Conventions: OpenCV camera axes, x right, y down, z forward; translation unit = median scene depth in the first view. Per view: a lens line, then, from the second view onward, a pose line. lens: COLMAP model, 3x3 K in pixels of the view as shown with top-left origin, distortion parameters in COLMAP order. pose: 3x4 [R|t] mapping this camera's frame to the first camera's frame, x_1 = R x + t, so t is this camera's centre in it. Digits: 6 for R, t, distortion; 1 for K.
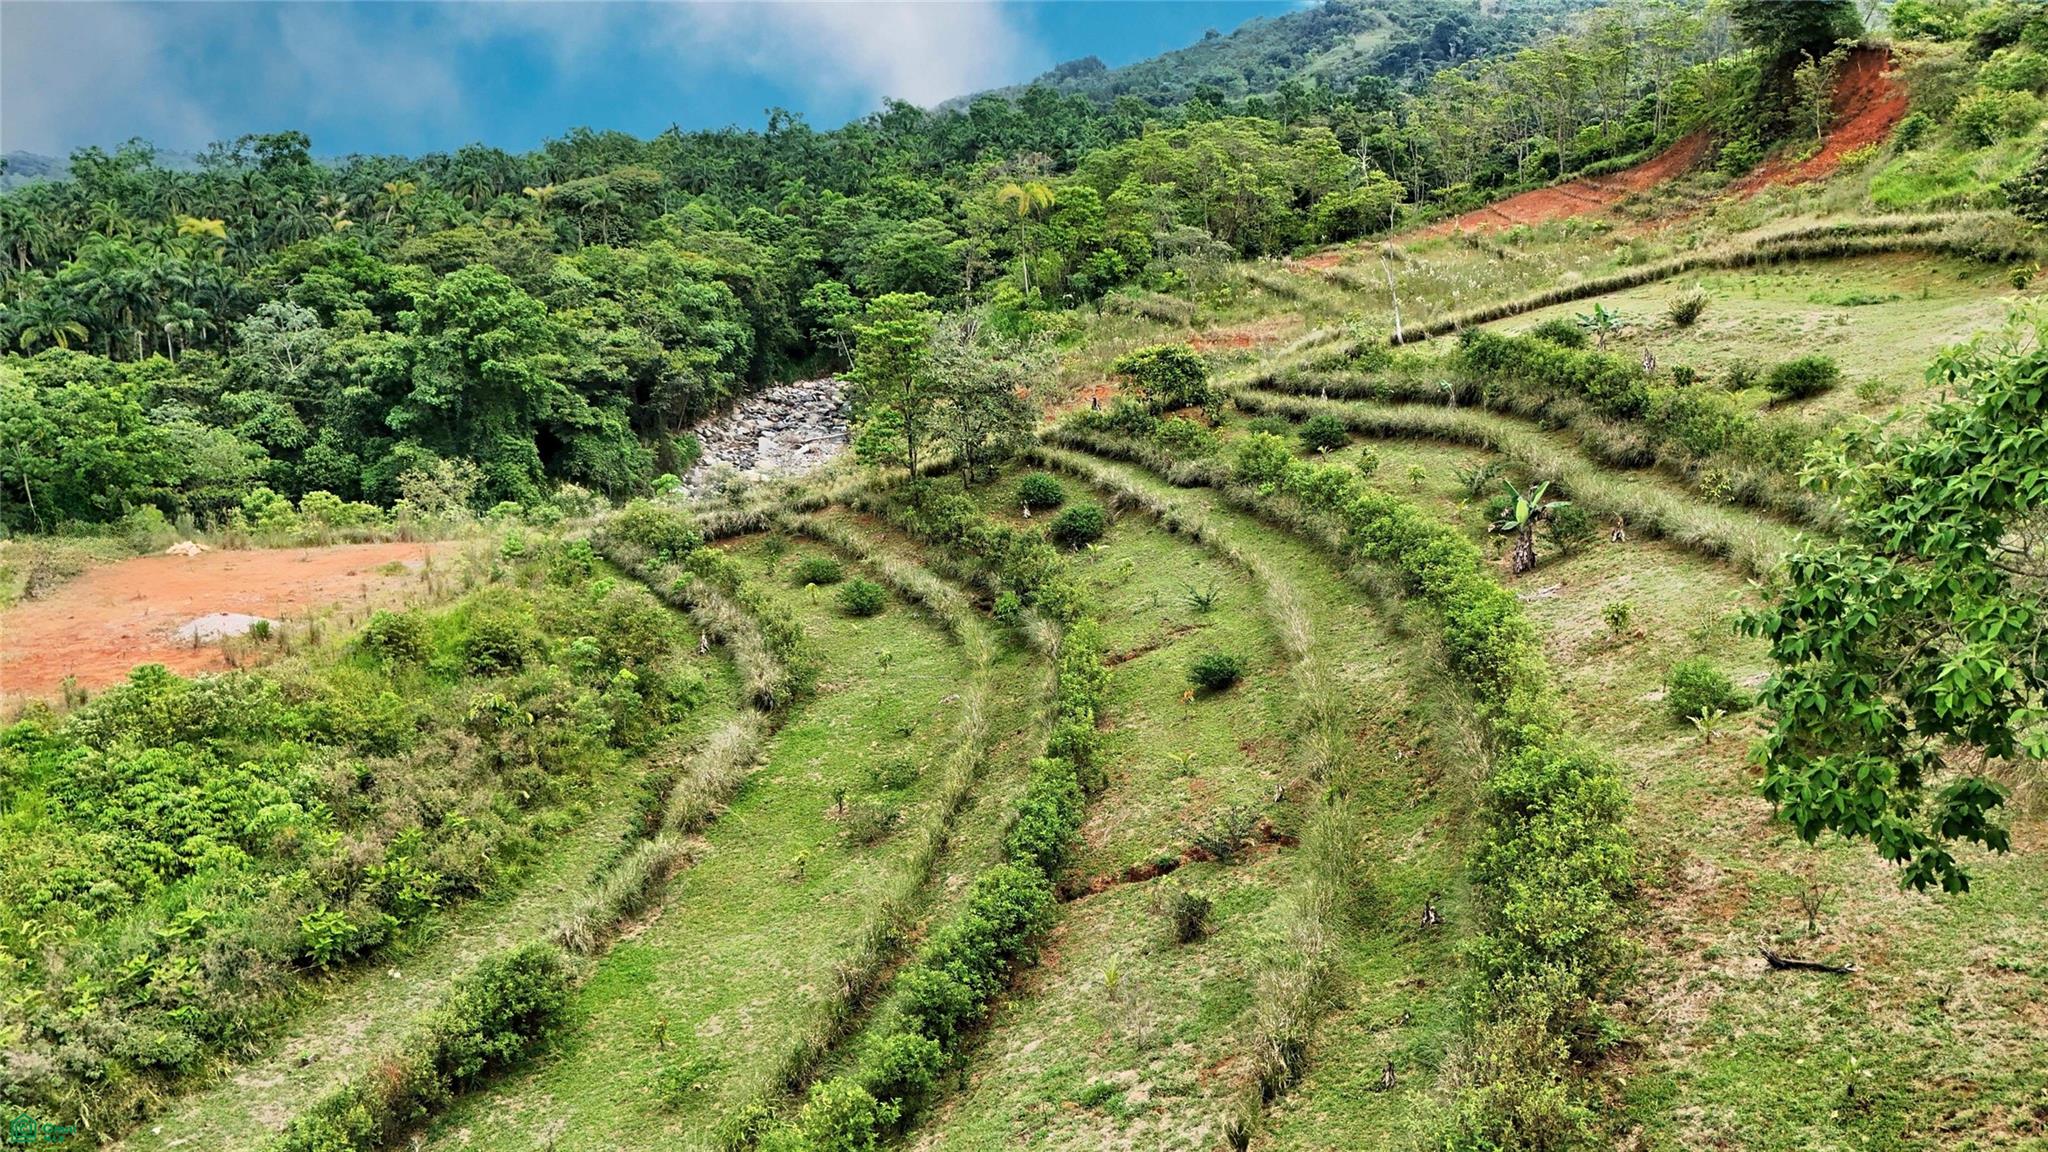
lens RADIAL K [[1512.3, 0, 1032.4], [0, 1512.3, 573.1], [0, 0, 1]] dist [0.079150, -0.078682]
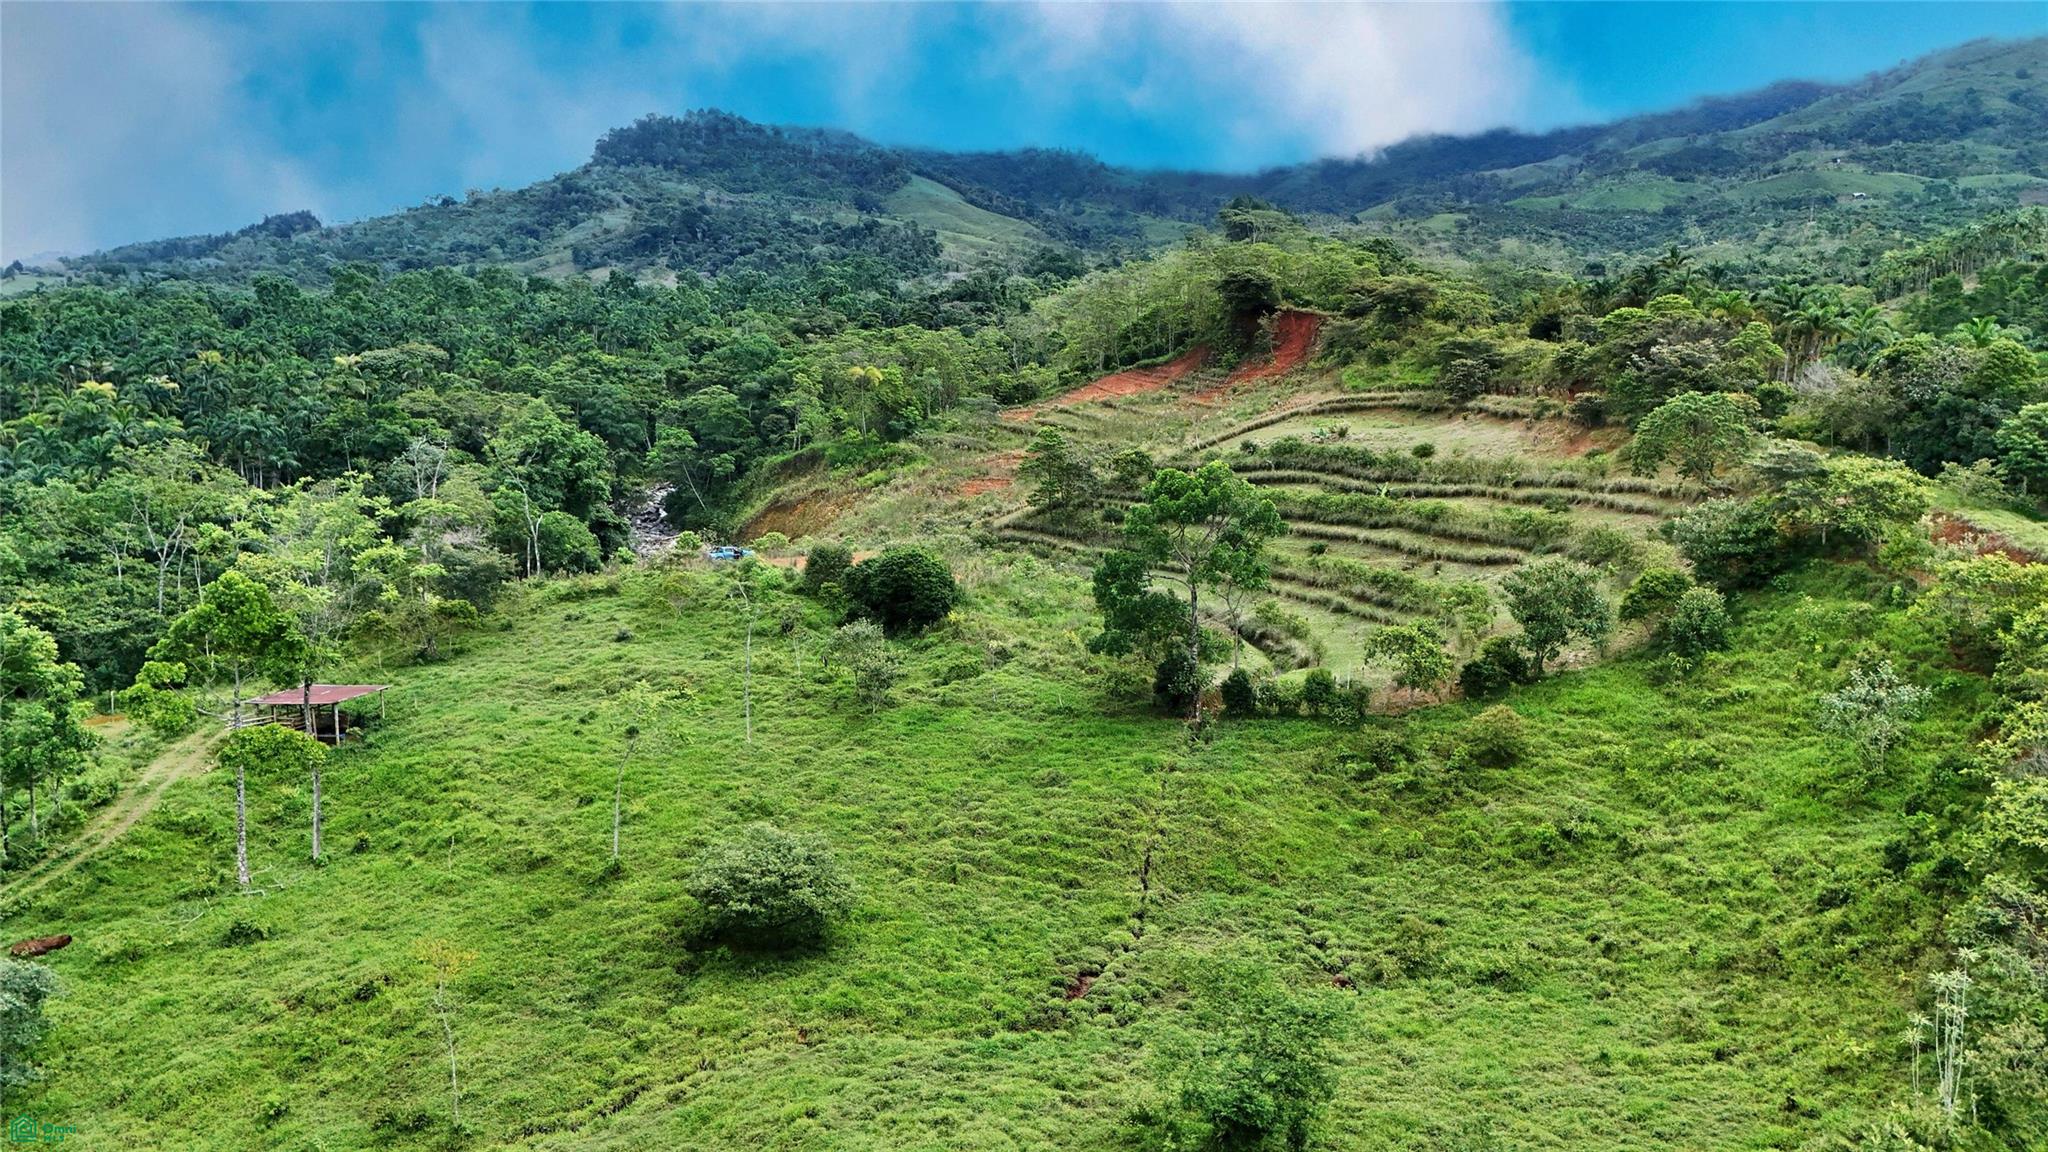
lens RADIAL K [[1512.3, 0, 1026.6], [0, 1512.3, 575.9], [0, 0, 1]] dist [0.079150, -0.078682]
pose [[0.868663, -0.055837, 0.492246, -1.055652], [0.104747, 0.991865, -0.072336, 0.159443], [-0.484202, 0.114397, 0.867445, -0.735252]]
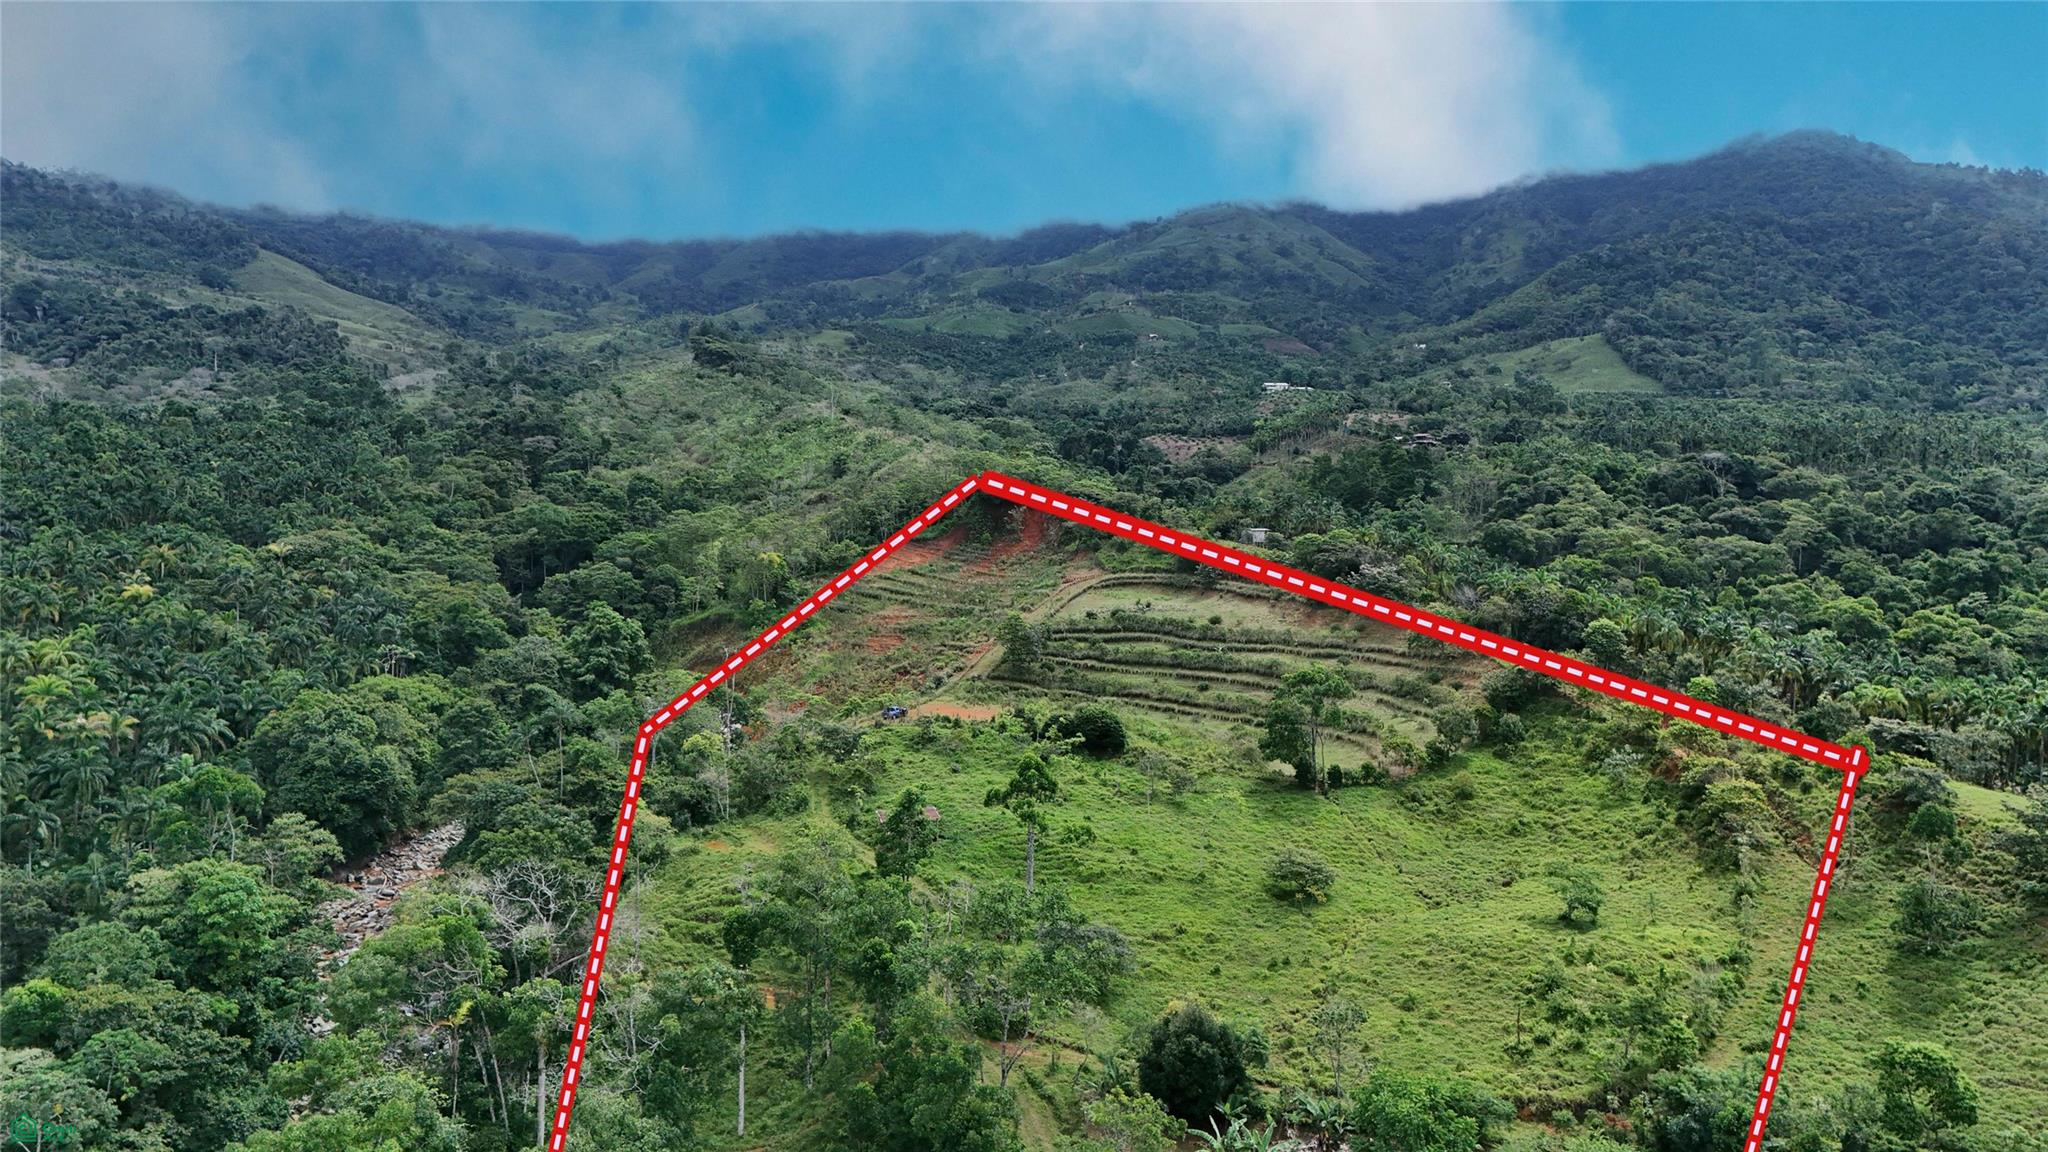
lens RADIAL K [[1512.3, 0, 1017.4], [0, 1512.3, 582.1], [0, 0, 1]] dist [0.079150, -0.078682]
pose [[0.574933, -0.052762, 0.816497, -2.498539], [0.168604, 0.984141, -0.055127, -0.057404], [-0.800640, 0.169359, 0.574712, -0.836686]]
